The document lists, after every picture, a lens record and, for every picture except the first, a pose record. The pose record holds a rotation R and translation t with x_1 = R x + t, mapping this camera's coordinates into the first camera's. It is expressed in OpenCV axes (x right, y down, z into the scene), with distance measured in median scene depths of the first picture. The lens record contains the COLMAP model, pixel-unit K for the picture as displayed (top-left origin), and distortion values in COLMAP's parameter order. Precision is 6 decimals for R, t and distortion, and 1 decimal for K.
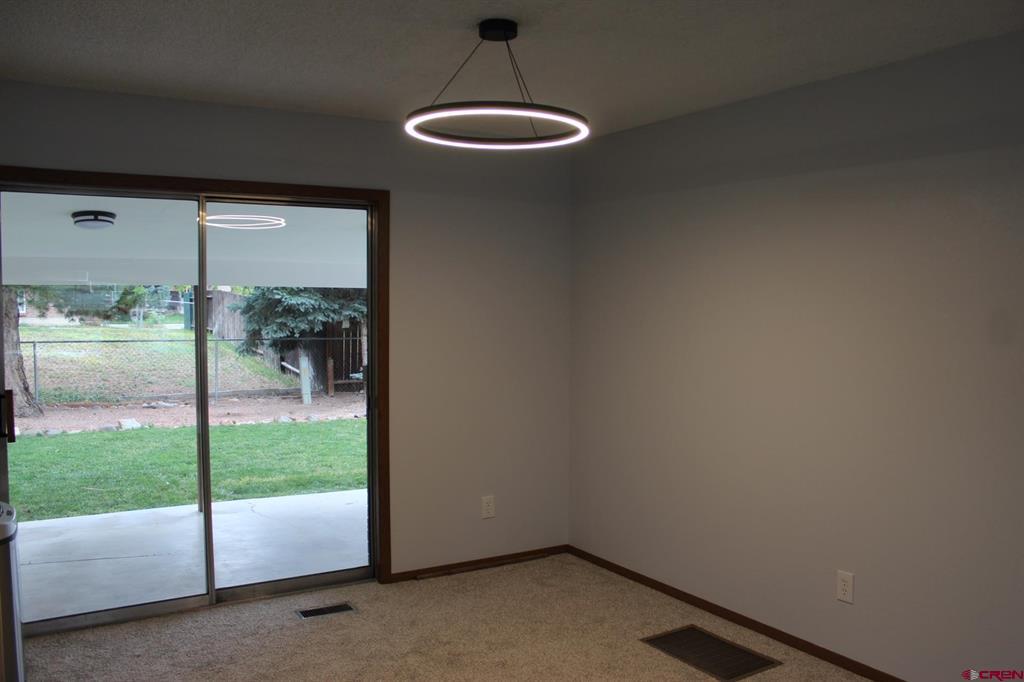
lens RADIAL K [[854.9, 0, 515.8], [0, 854.9, 353.4], [0, 0, 1]] dist [-0.168000, 0.152114]
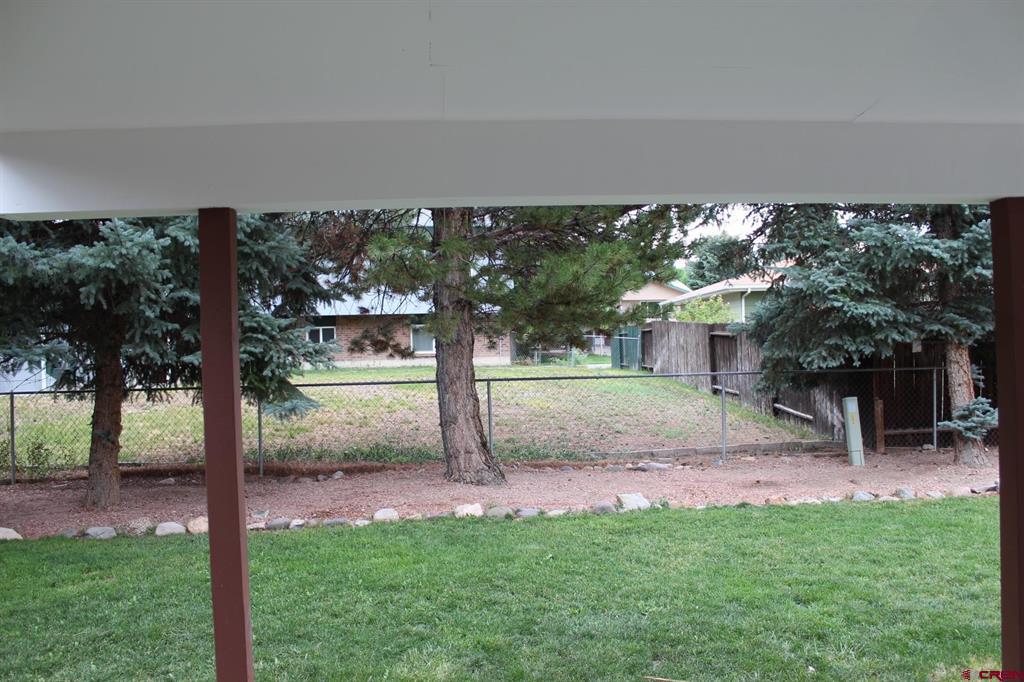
lens RADIAL K [[854.9, 0, 515.8], [0, 854.9, 353.4], [0, 0, 1]] dist [-0.168000, 0.152114]
pose [[0.897941, -0.028316, -0.439205, -0.213016], [0.007304, 0.998750, -0.049458, 0.000826], [0.440056, 0.041202, 0.897025, 0.299455]]
